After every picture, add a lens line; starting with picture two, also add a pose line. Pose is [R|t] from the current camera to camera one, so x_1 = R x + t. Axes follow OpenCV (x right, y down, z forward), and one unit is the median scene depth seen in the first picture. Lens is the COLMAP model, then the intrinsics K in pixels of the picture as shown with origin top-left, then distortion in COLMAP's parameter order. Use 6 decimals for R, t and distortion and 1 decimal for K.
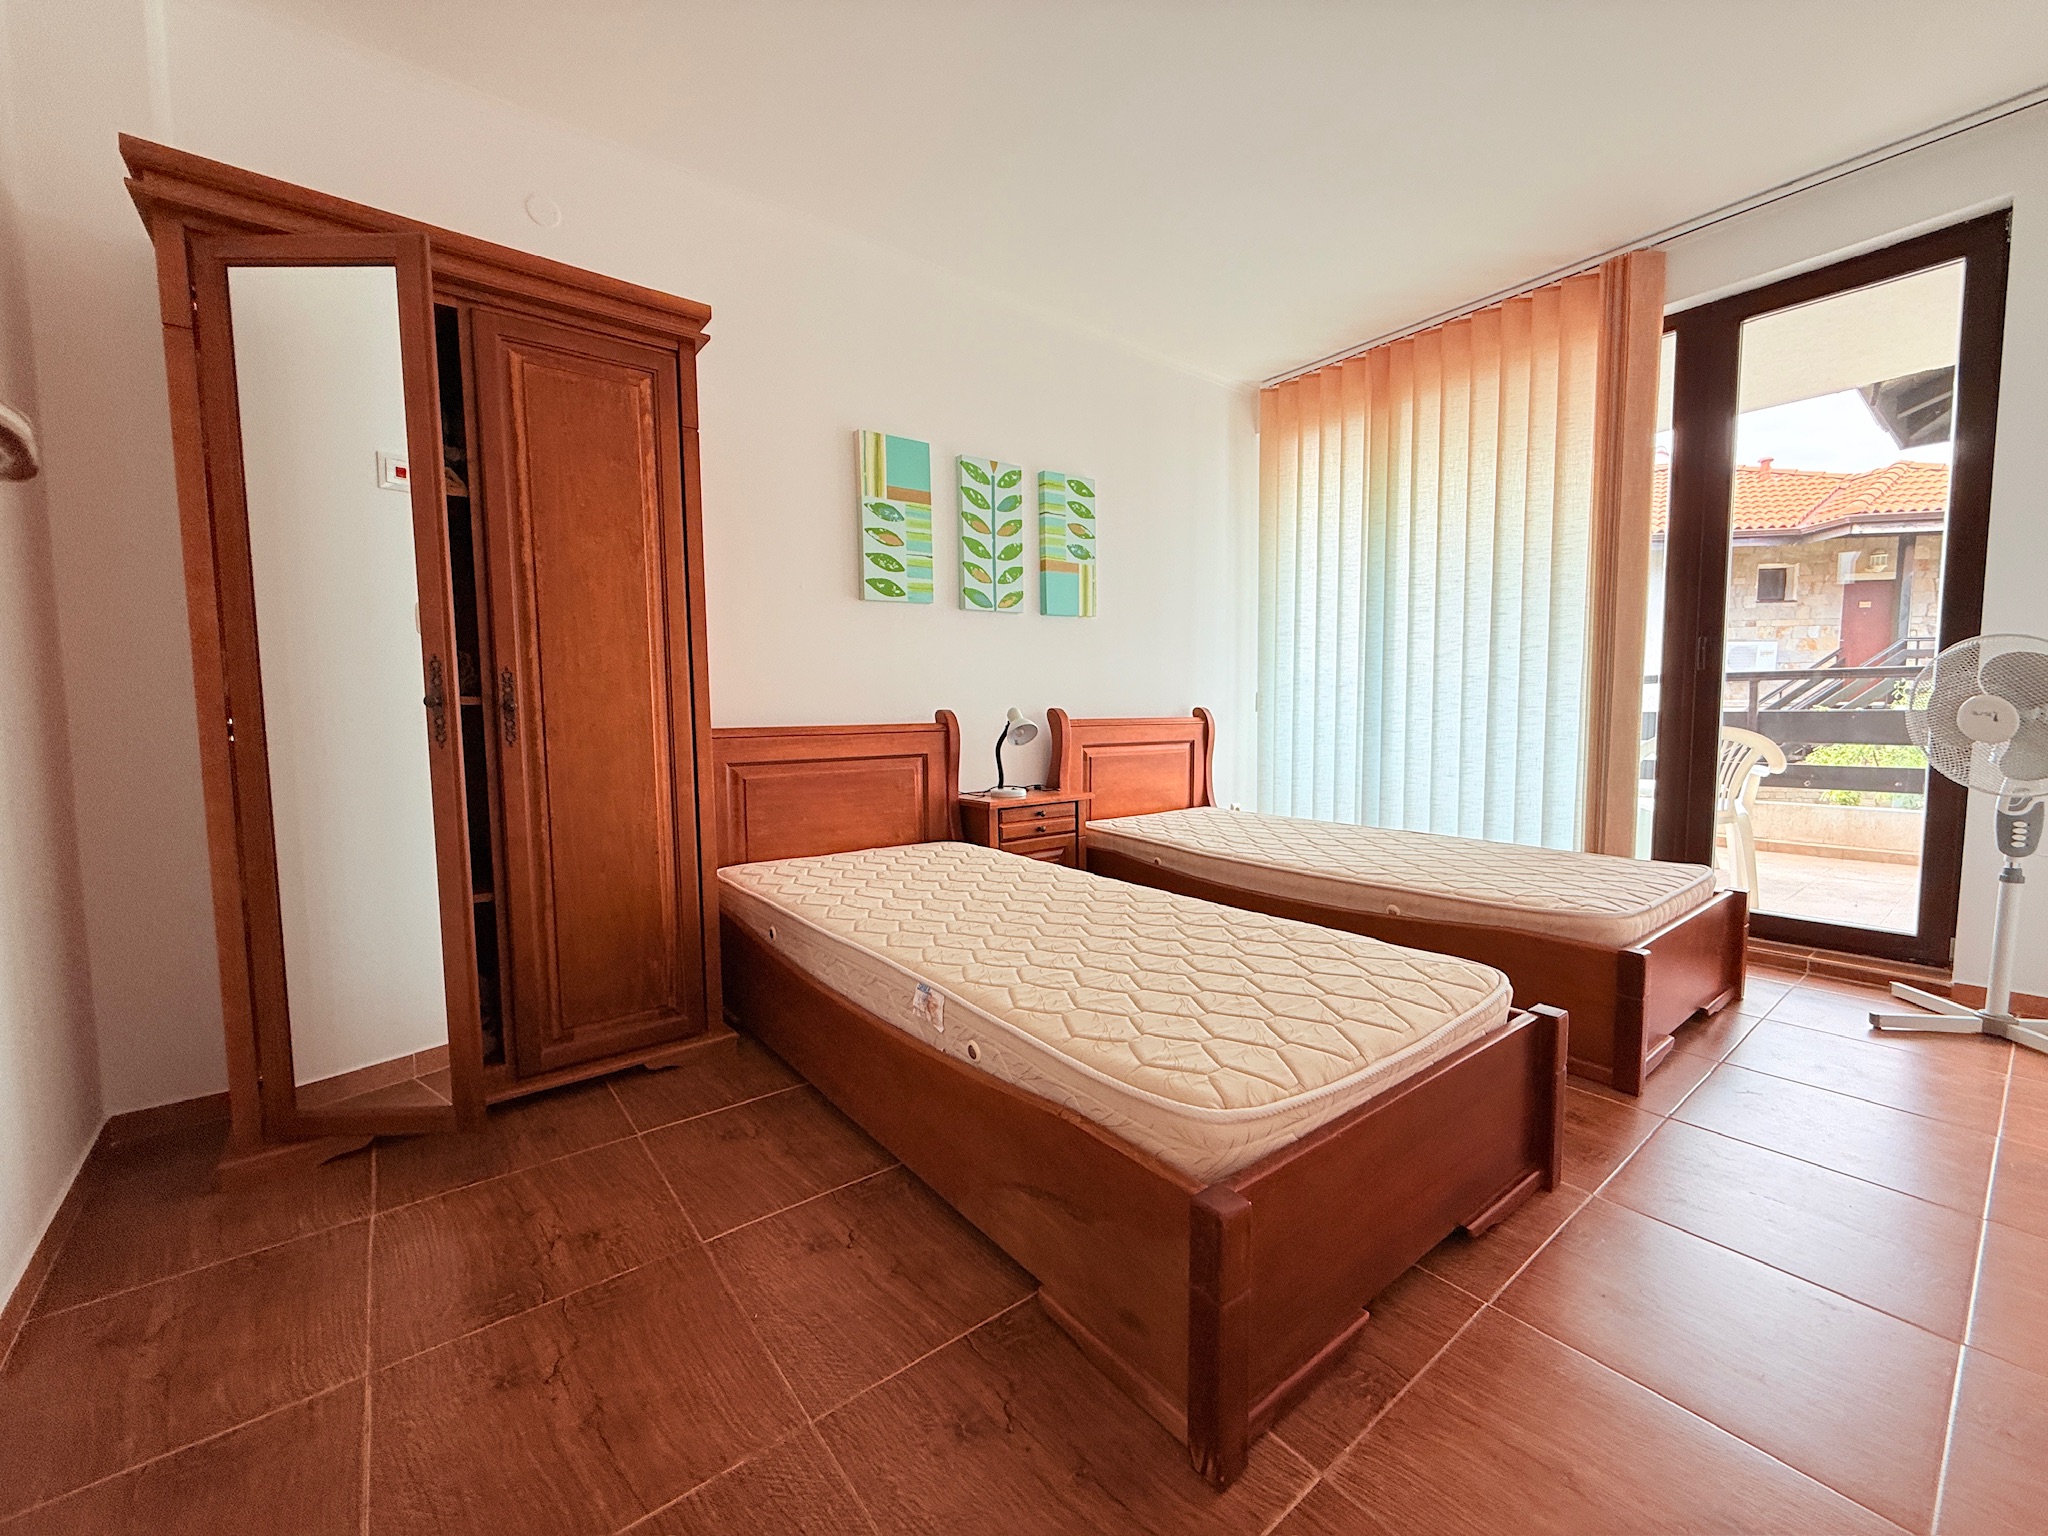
lens RADIAL K [[821.4, 0, 1017.1], [0, 821.4, 770.2], [0, 0, 1]] dist [0.000938, -0.000628]
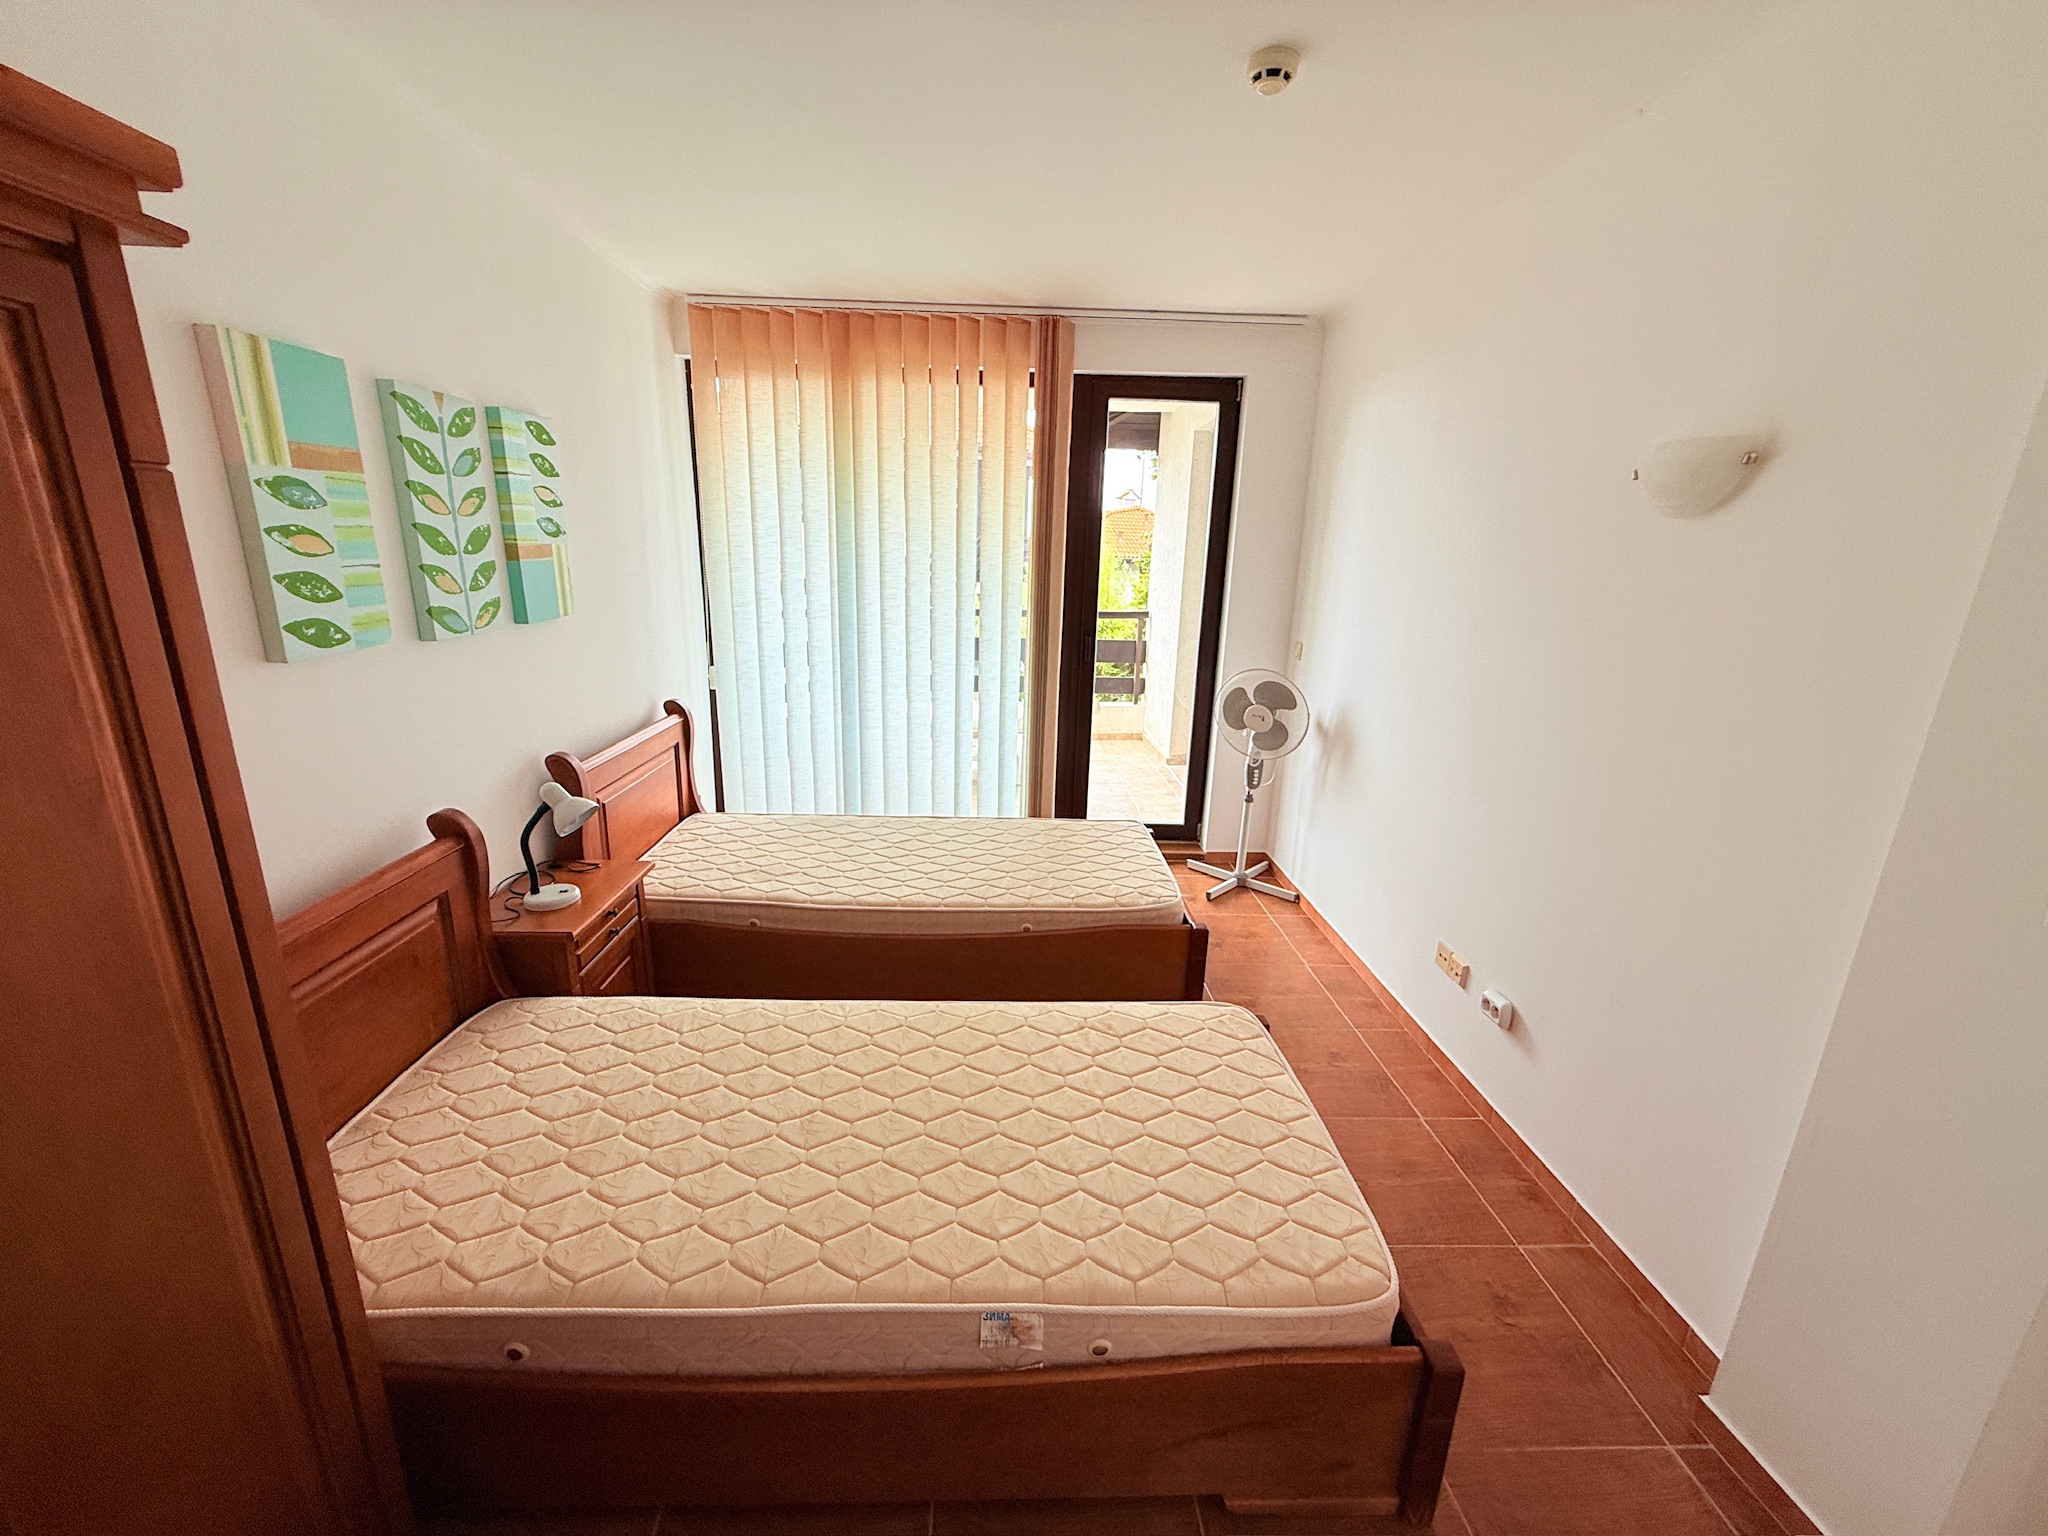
lens RADIAL K [[821.4, 0, 1026.9], [0, 821.4, 771.9], [0, 0, 1]] dist [0.000938, -0.000628]
pose [[0.581600, -0.188891, 0.791241, -0.319538], [0.028804, 0.976839, 0.212026, -0.221821], [-0.812965, -0.100523, 0.573570, 0.267957]]
